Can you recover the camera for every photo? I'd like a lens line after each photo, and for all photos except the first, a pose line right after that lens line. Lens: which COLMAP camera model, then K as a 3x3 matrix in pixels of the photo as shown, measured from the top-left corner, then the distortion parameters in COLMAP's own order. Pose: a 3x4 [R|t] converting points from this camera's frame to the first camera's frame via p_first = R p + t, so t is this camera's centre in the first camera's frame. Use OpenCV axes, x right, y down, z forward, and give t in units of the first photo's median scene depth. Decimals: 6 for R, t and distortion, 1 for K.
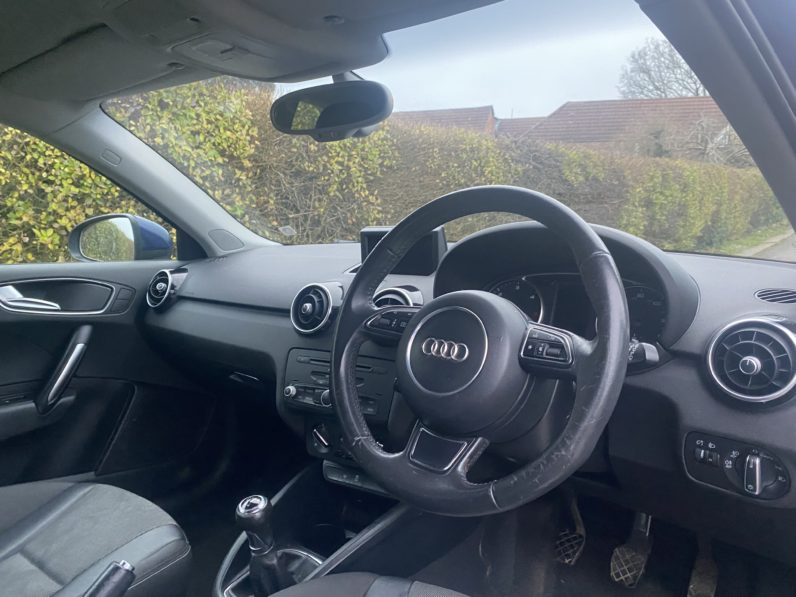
lens RADIAL K [[607.4, 0, 400.9], [0, 607.4, 305.6], [0, 0, 1]] dist [0.013700, -0.007961]
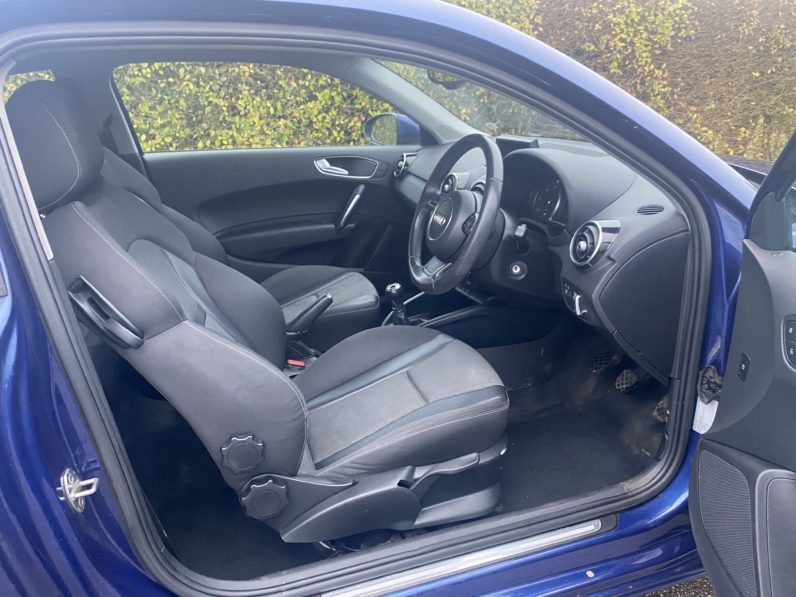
lens RADIAL K [[607.4, 0, 399.4], [0, 607.4, 302.0], [0, 0, 1]] dist [0.013700, -0.007961]
pose [[0.828798, 0.186758, -0.527461, 0.254822], [-0.060038, 0.966895, 0.248010, -0.036831], [0.556317, -0.173883, 0.812574, -0.188108]]
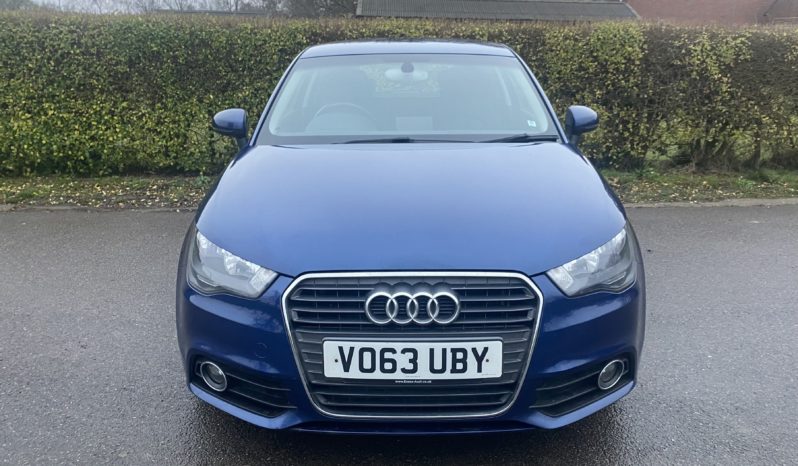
lens RADIAL K [[636.3, 0, 393.7], [0, 636.3, 210.9], [0, 0, 1]] dist [-0.000298, 0.000475]
pose [[0.615836, 0.176220, -0.767914, 1.004170], [-0.138683, 0.983693, 0.114519, 0.137339], [0.775573, 0.035971, 0.630233, -1.021471]]
